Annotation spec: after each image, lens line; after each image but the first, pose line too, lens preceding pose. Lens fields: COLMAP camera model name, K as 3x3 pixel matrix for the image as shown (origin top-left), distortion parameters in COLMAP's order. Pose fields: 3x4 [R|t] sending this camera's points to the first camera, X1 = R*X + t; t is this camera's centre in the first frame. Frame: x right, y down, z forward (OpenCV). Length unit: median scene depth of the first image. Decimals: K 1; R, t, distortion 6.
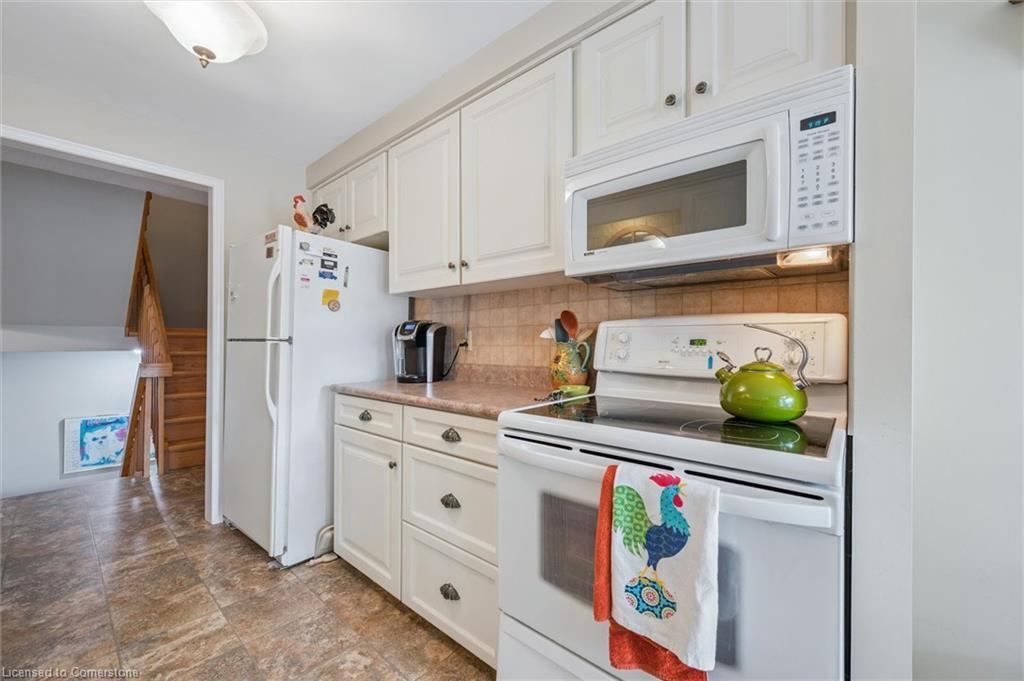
lens RADIAL K [[407.9, 0, 515.3], [0, 407.9, 343.7], [0, 0, 1]] dist [-0.000292, 0.000490]
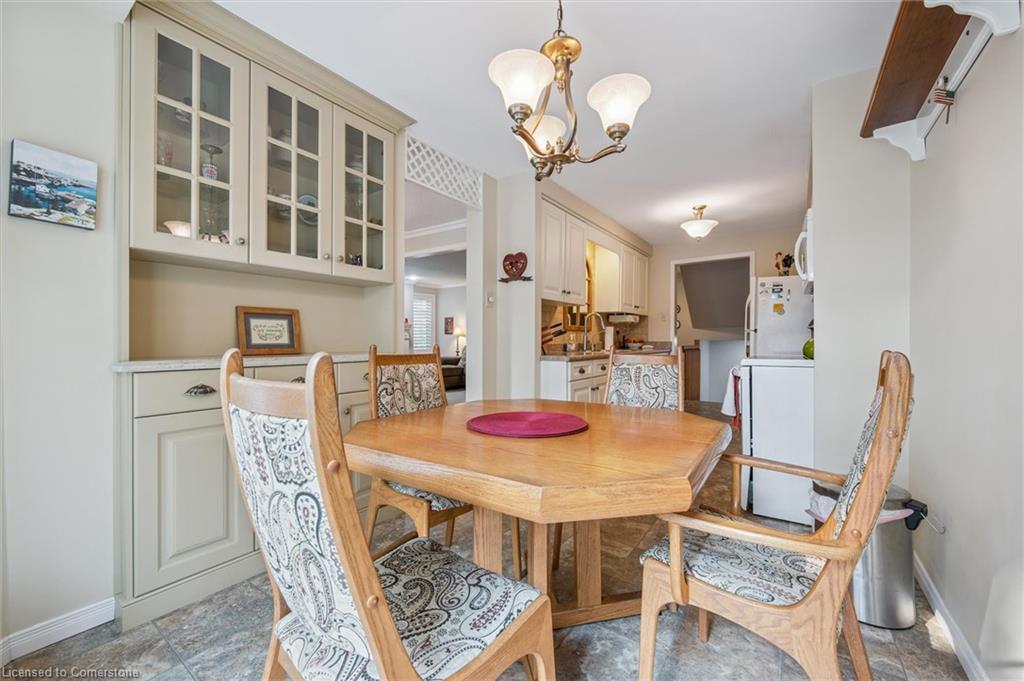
lens RADIAL K [[407.9, 0, 510.7], [0, 407.9, 340.0], [0, 0, 1]] dist [-0.000292, 0.000490]
pose [[0.101582, -0.006441, -0.994806, 1.604812], [0.002299, 0.999978, -0.006240, 0.057610], [0.994825, -0.001653, 0.101594, -0.538050]]
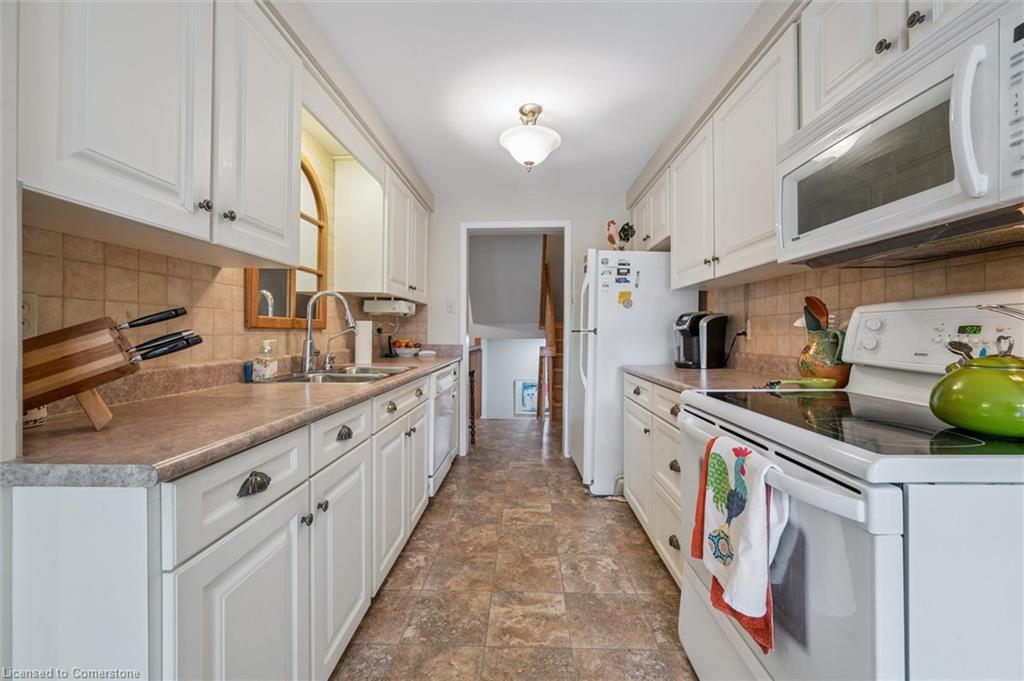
lens RADIAL K [[407.9, 0, 512.6], [0, 407.9, 332.2], [0, 0, 1]] dist [-0.000292, 0.000490]
pose [[0.629504, -0.006698, -0.776969, 0.387264], [0.004271, 0.999978, -0.005160, 0.001292], [0.776986, -0.000070, 0.629518, -0.095565]]
